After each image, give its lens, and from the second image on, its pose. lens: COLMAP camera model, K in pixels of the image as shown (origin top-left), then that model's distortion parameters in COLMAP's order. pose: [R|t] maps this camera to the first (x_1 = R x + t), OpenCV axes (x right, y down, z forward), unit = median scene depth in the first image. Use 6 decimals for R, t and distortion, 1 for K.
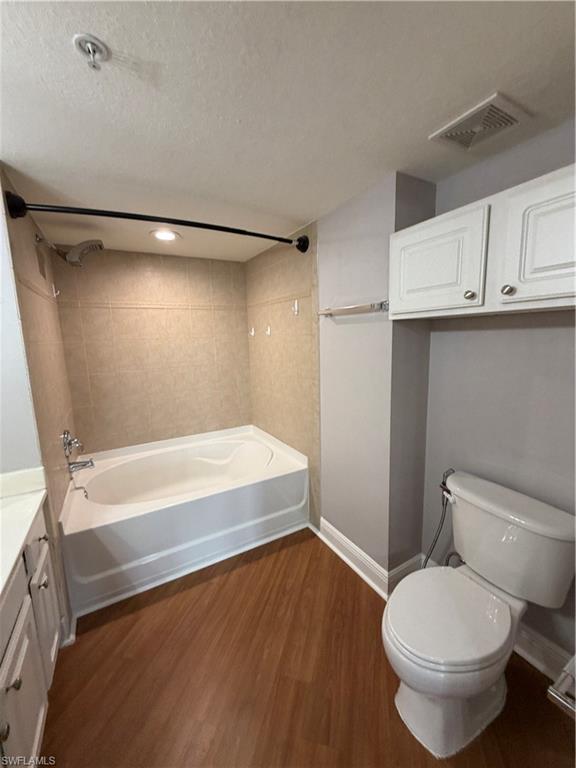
lens RADIAL K [[308.6, 0, 289.3], [0, 308.6, 384.2], [0, 0, 1]] dist [0.001151, 0.000456]
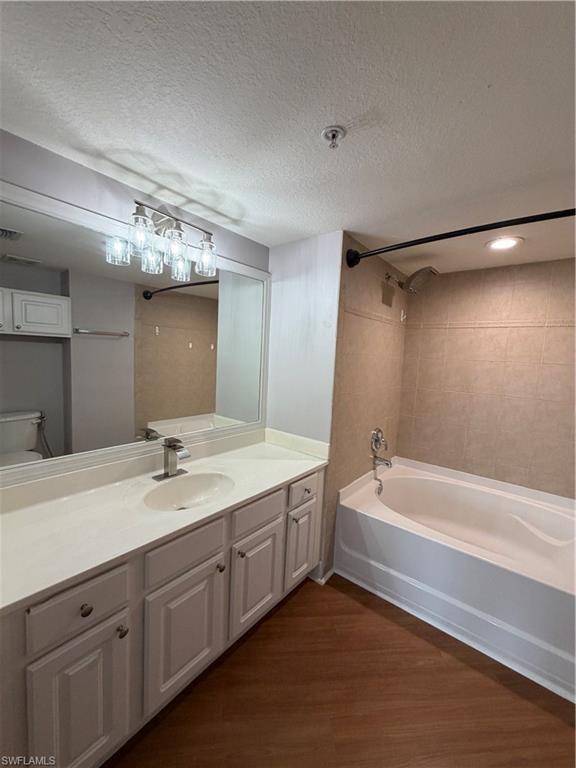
lens RADIAL K [[308.6, 0, 284.4], [0, 308.6, 384.4], [0, 0, 1]] dist [0.001151, 0.000456]
pose [[0.355122, 0.138956, -0.924435, 0.242719], [-0.201408, 0.977039, 0.069492, -0.031305], [0.912866, 0.161510, 0.374954, 0.178290]]
